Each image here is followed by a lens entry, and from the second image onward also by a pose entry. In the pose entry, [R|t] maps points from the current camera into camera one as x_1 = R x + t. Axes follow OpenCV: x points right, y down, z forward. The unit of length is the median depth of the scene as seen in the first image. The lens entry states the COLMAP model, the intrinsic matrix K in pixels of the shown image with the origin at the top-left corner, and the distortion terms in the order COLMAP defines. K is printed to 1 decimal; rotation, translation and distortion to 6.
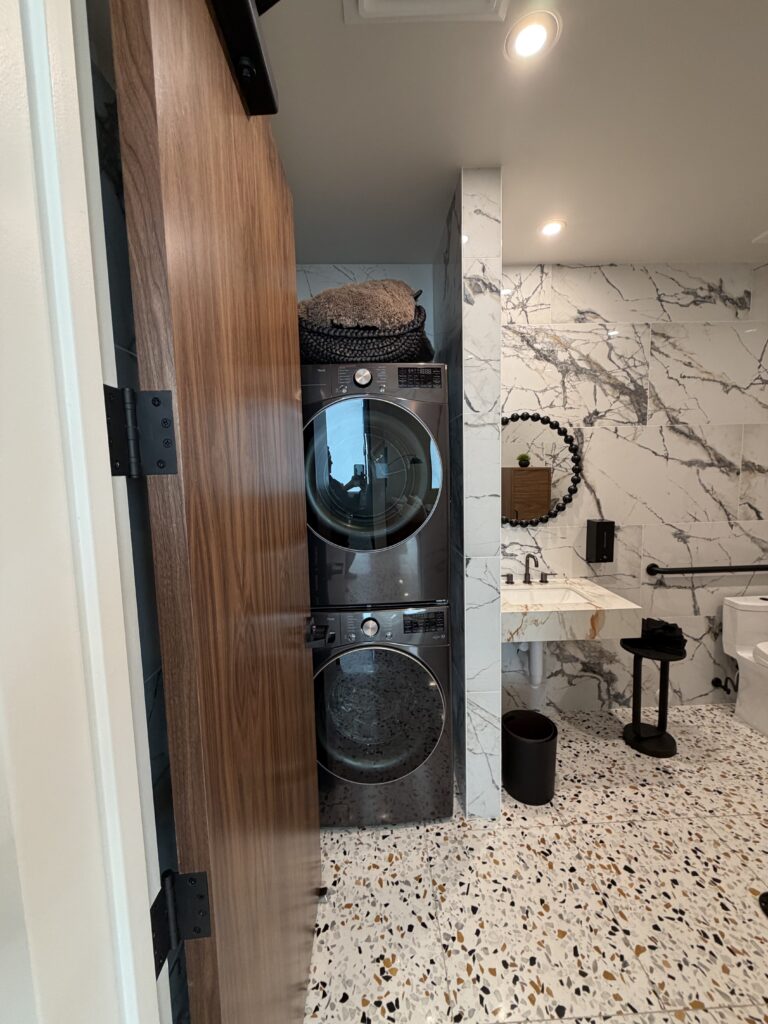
lens RADIAL K [[407.5, 0, 384.4], [0, 407.5, 509.5], [0, 0, 1]] dist [-0.001706, 0.000556]
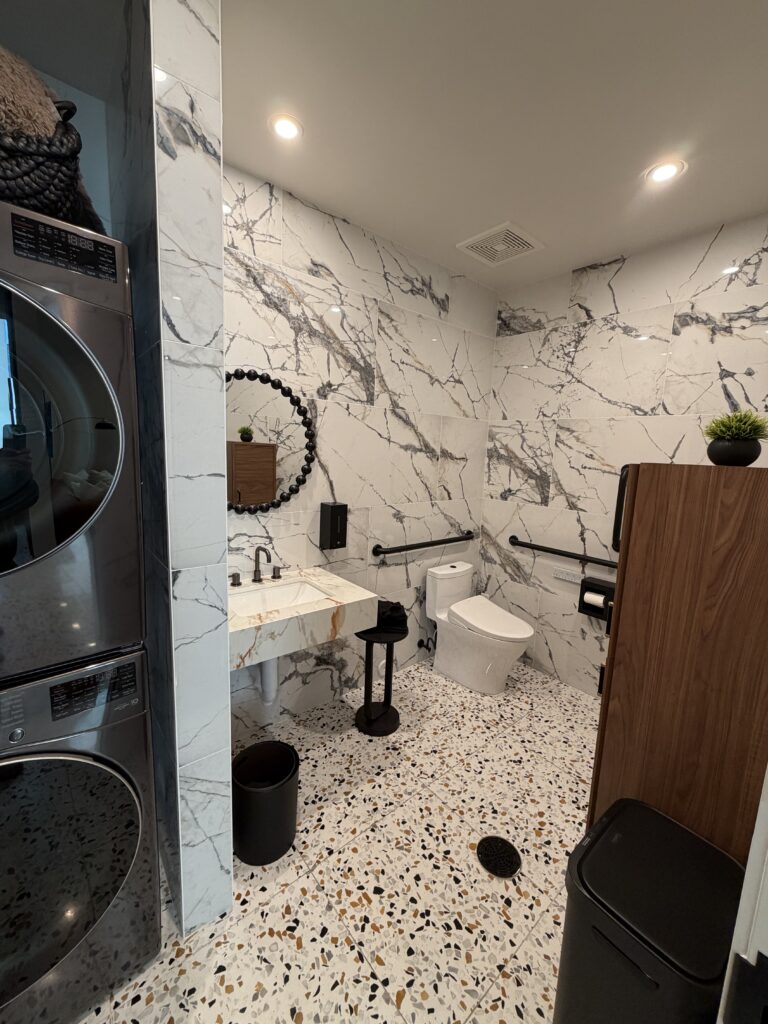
lens RADIAL K [[407.5, 0, 381.9], [0, 407.5, 508.4], [0, 0, 1]] dist [-0.001706, 0.000556]
pose [[0.788603, -0.029825, 0.614179, 0.053846], [-0.001873, 0.998702, 0.050903, -0.010834], [-0.614900, -0.041292, 0.787524, 0.229460]]
